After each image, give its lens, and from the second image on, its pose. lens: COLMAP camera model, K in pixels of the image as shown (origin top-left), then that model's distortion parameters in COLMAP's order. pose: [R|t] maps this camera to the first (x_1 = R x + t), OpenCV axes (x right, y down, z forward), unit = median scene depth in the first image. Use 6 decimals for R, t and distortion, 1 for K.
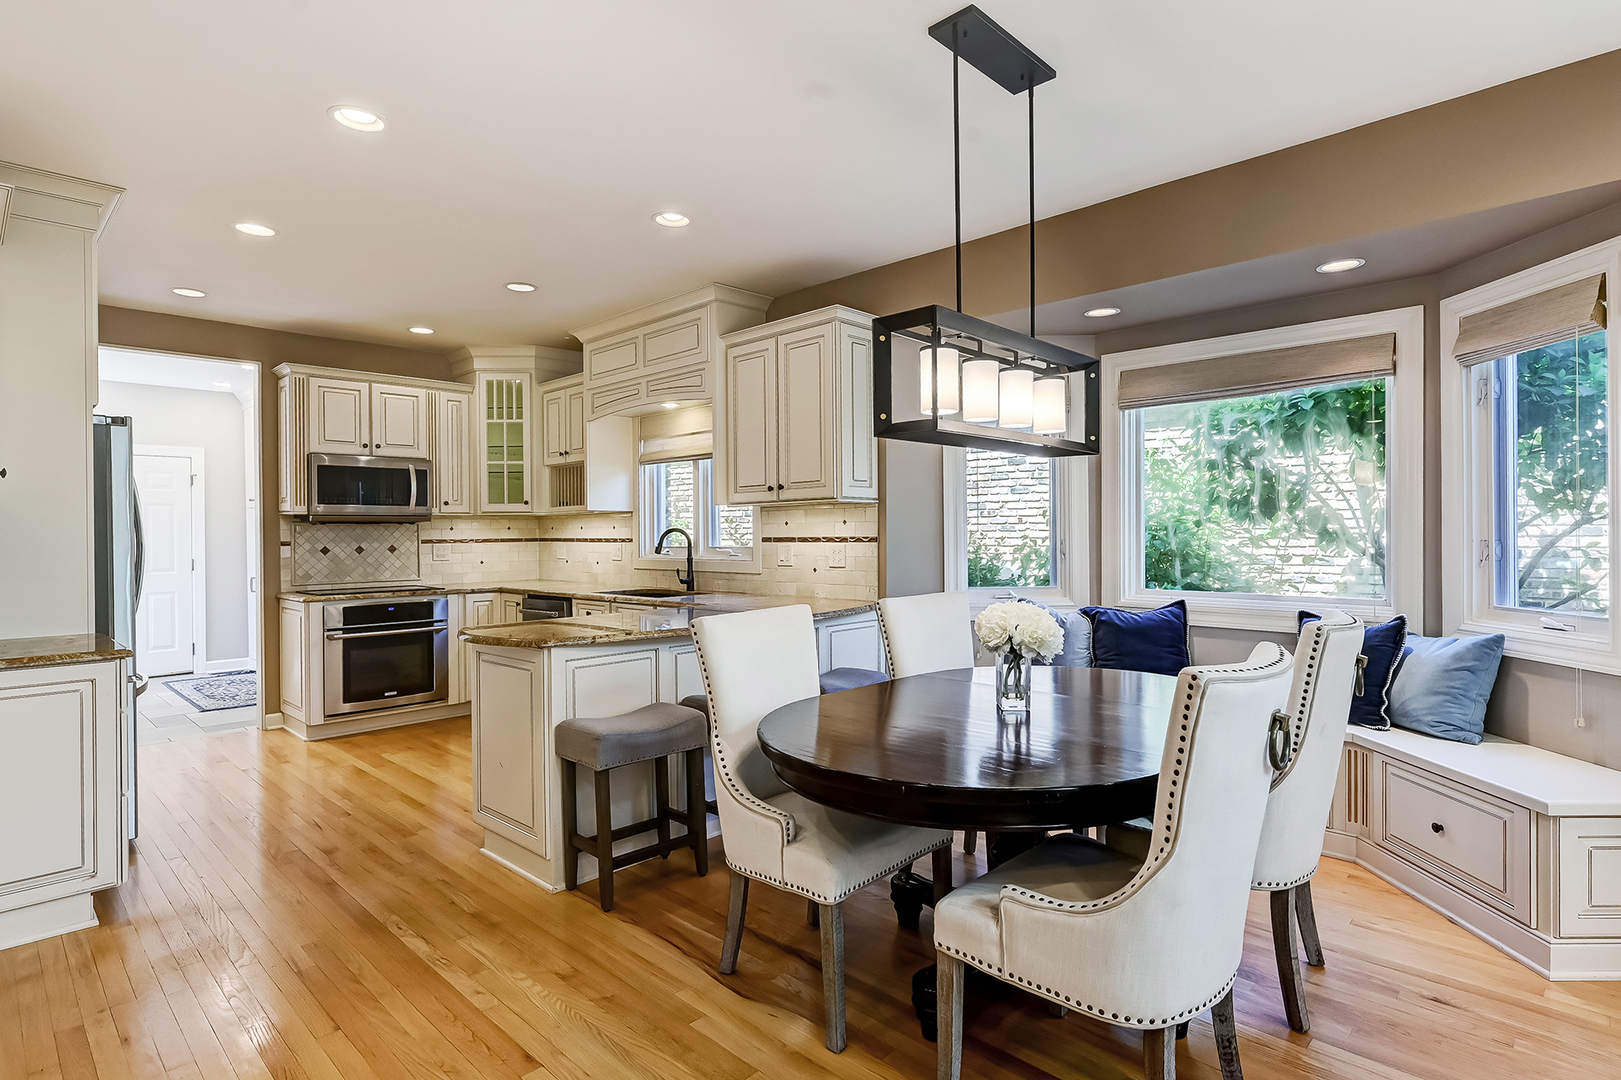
lens RADIAL K [[830.5, 0, 817.1], [0, 830.5, 540.2], [0, 0, 1]] dist [0.002864, 0.000146]
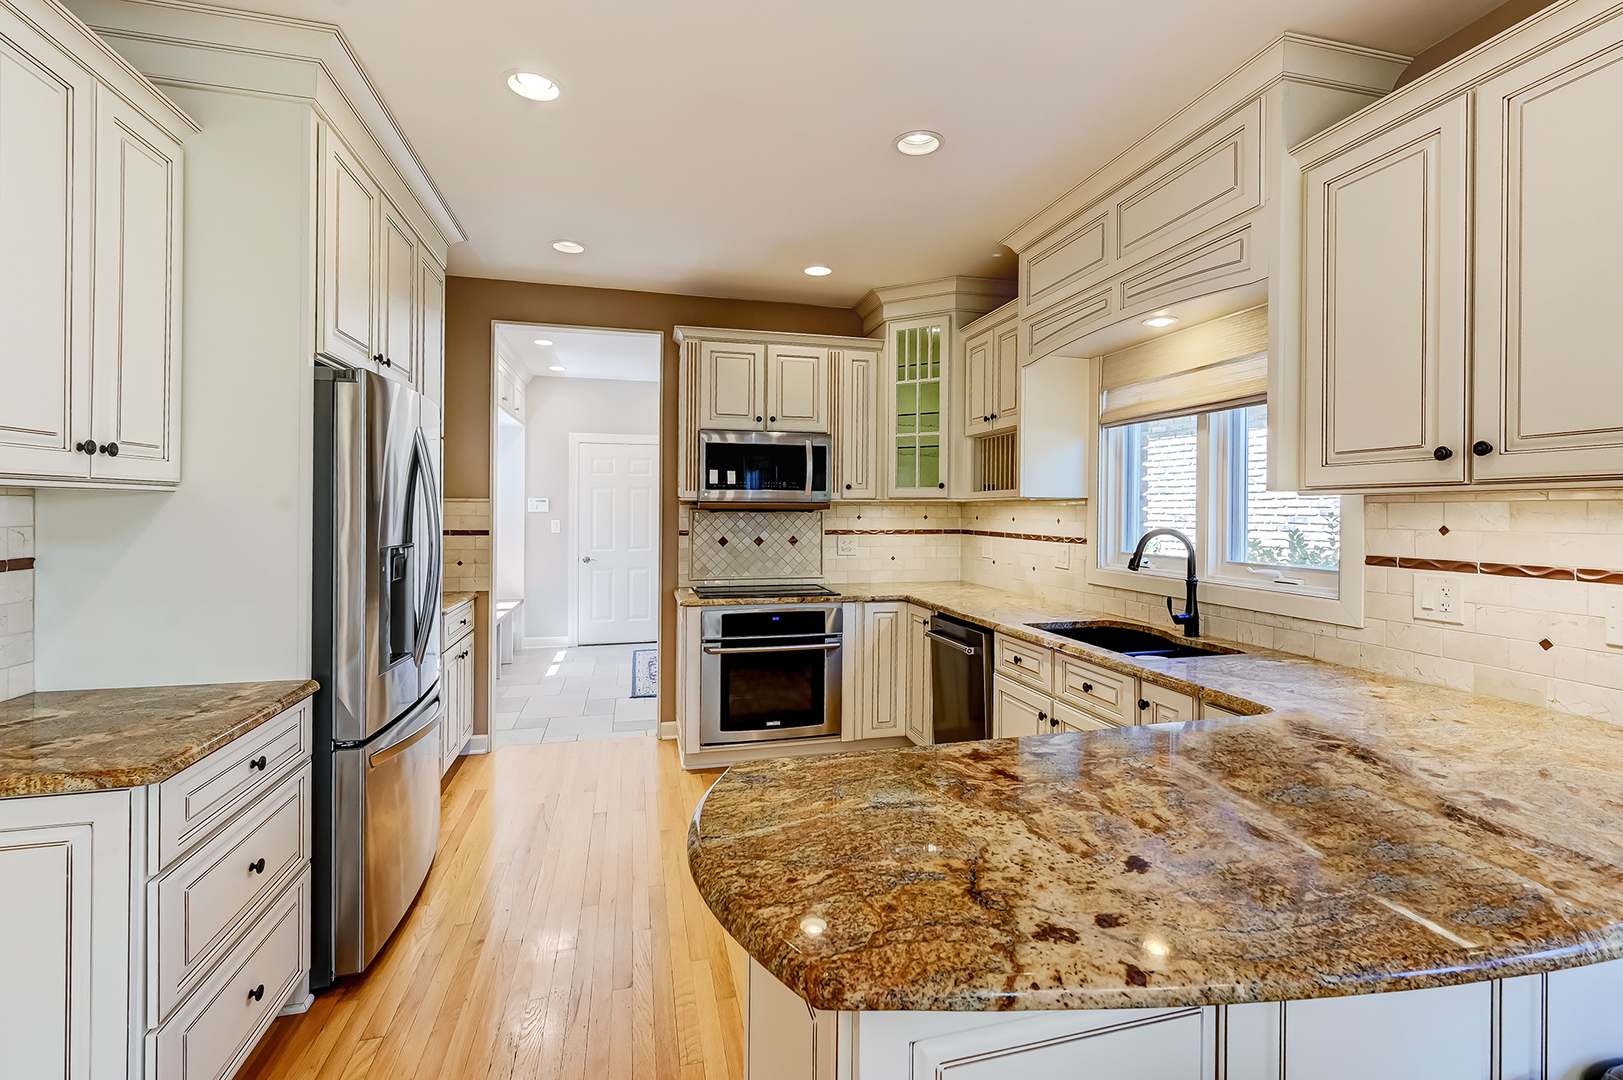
lens RADIAL K [[723.1, 0, 830.7], [0, 723.1, 511.1], [0, 0, 1]] dist [0.000040, -0.000009]
pose [[0.860501, 0.014316, -0.509248, -0.105351], [-0.017426, 0.999847, -0.001339, -0.020504], [0.509151, 0.010026, 0.860619, 0.400202]]
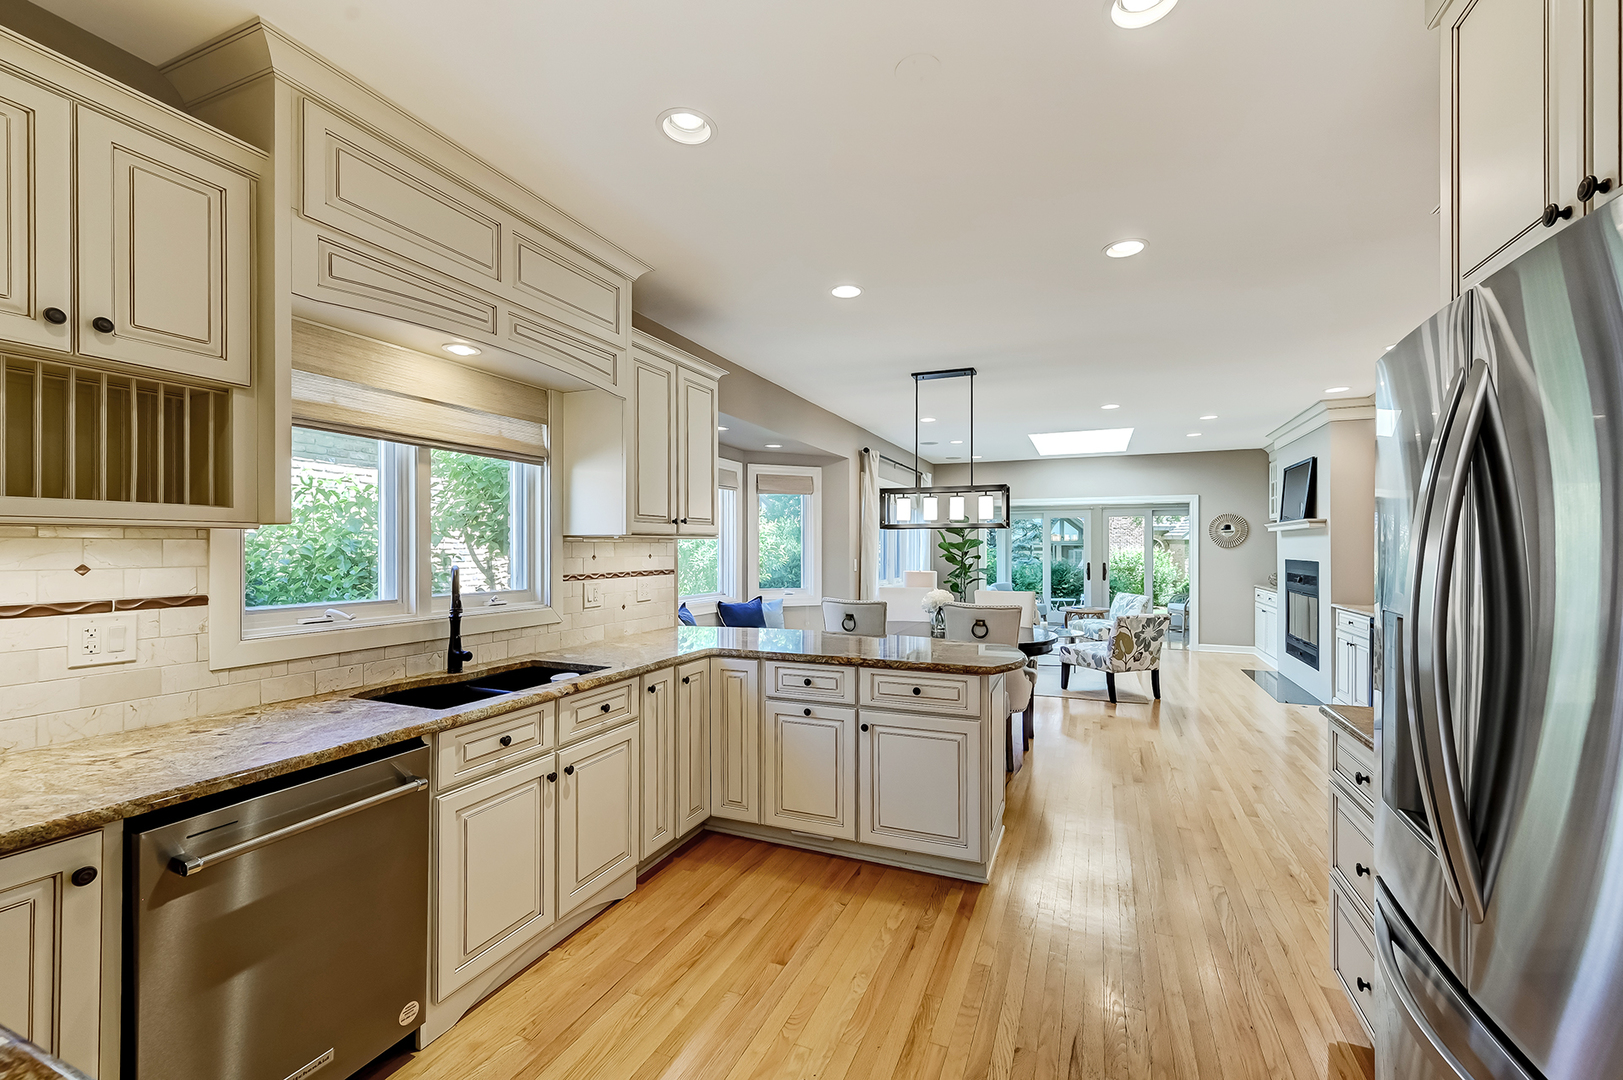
lens RADIAL K [[675.4, 0, 810.1], [0, 675.4, 552.0], [0, 0, 1]] dist [-0.000056, 0.000059]
pose [[-0.359404, 0.001576, 0.933181, -0.641584], [0.010783, 0.999939, 0.002464, -0.020901], [-0.933120, 0.010948, -0.359399, 0.871760]]
